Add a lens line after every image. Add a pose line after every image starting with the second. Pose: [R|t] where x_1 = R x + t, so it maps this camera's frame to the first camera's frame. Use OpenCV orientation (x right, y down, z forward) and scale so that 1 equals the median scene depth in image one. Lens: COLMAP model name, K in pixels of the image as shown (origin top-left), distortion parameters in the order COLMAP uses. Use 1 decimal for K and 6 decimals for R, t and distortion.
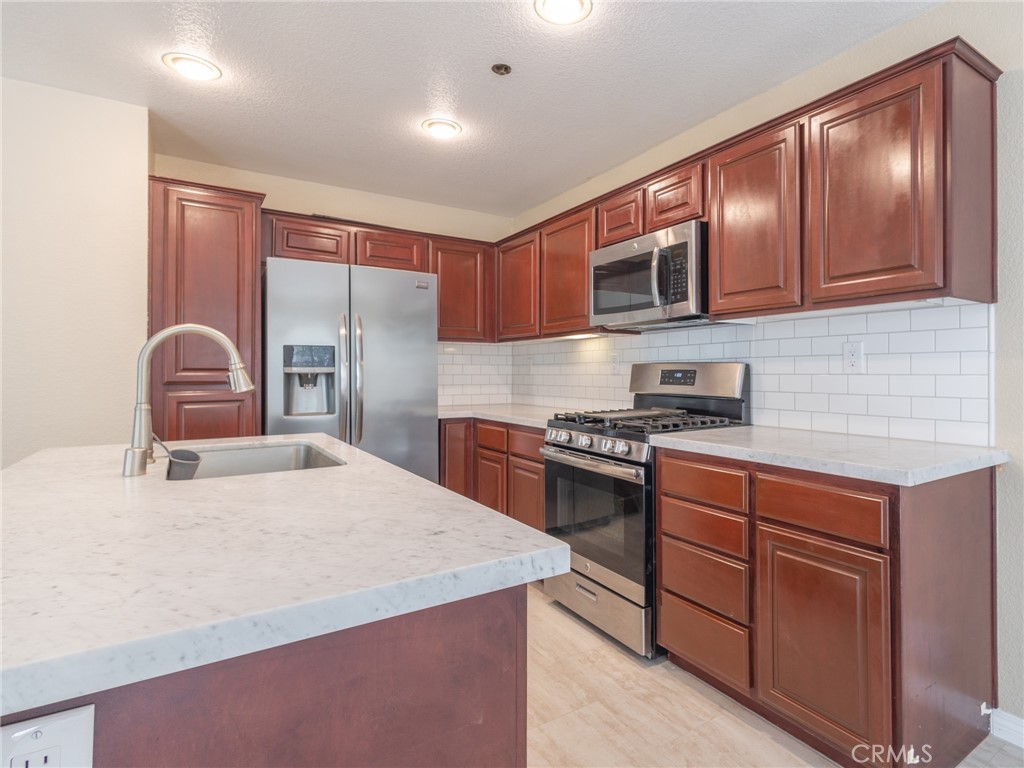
lens RADIAL K [[530.4, 0, 583.1], [0, 530.4, 368.5], [0, 0, 1]] dist [0.000470, 0.003362]
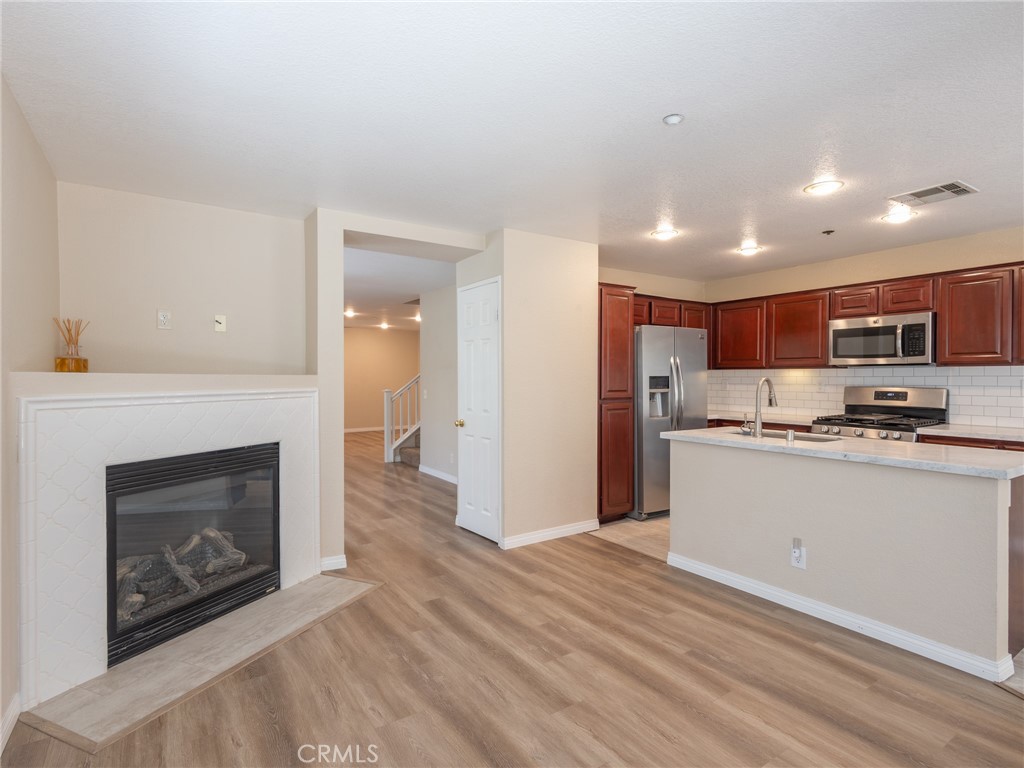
lens RADIAL K [[530.4, 0, 505.8], [0, 530.4, 382.1], [0, 0, 1]] dist [0.000470, 0.003362]
pose [[0.999197, 0.003192, -0.039933, -0.983713], [-0.002499, 0.999846, 0.017391, -0.053925], [0.039982, -0.017278, 0.999051, -0.745222]]
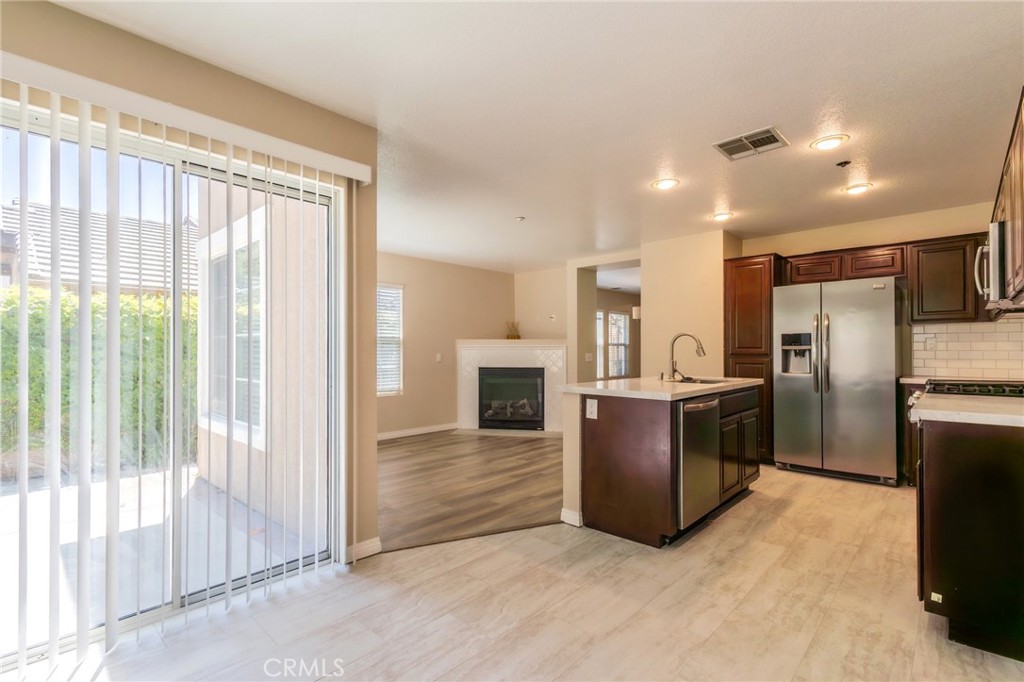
lens RADIAL K [[483.4, 0, 510.3], [0, 483.4, 347.6], [0, 0, 1]] dist [-0.000206, -0.000049]
pose [[0.188872, -0.003618, -0.981995, 0.911426], [0.006854, 0.999974, -0.002366, 0.000950], [0.981978, -0.006284, 0.188892, -0.240329]]
